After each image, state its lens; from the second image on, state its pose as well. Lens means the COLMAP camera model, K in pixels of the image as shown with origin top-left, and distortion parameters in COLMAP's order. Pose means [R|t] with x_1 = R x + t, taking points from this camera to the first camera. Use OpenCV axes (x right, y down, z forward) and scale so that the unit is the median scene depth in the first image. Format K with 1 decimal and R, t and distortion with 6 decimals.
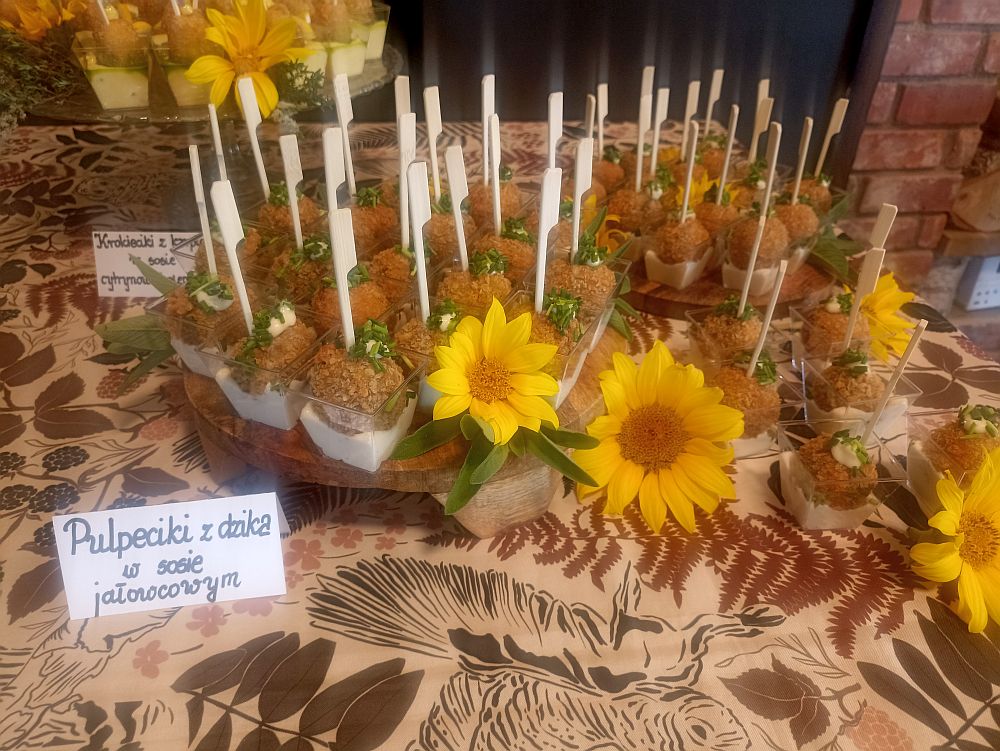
lens RADIAL K [[847.1, 0, 500.0], [0, 847.1, 375.5], [0, 0, 1]] dist [0.003275, -0.000540]
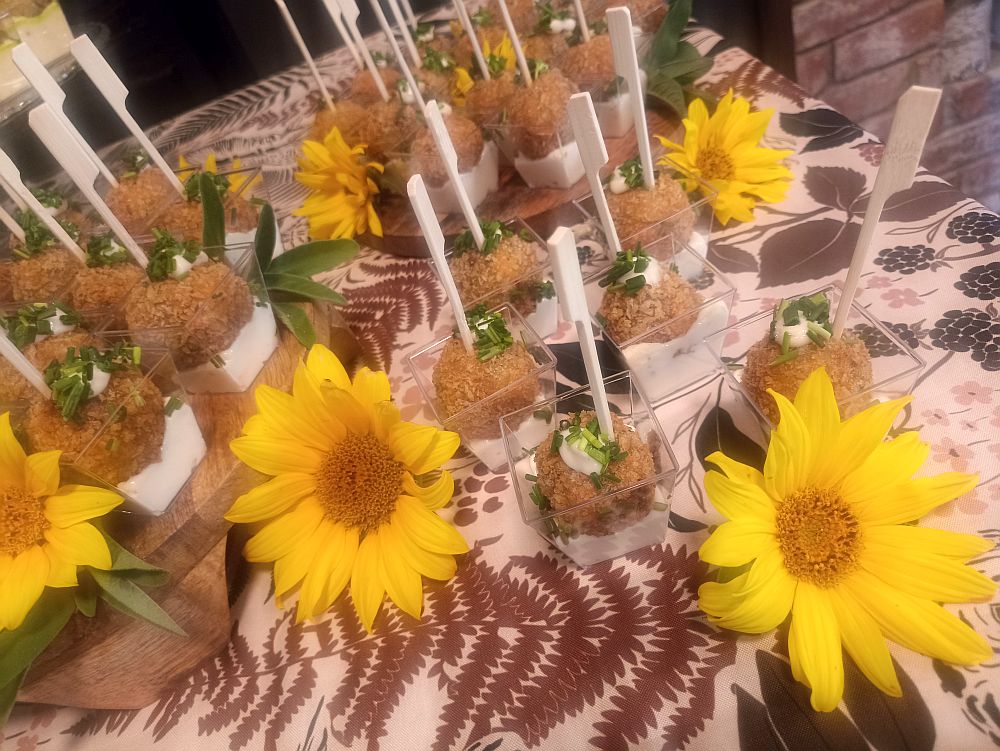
lens RADIAL K [[847.1, 0, 500.0], [0, 847.1, 375.5], [0, 0, 1]] dist [0.003275, -0.000540]
pose [[0.934803, -0.306890, -0.178778, 0.470757], [0.324887, 0.942251, 0.081317, -0.029323], [0.143498, -0.134098, 0.980523, 0.386236]]
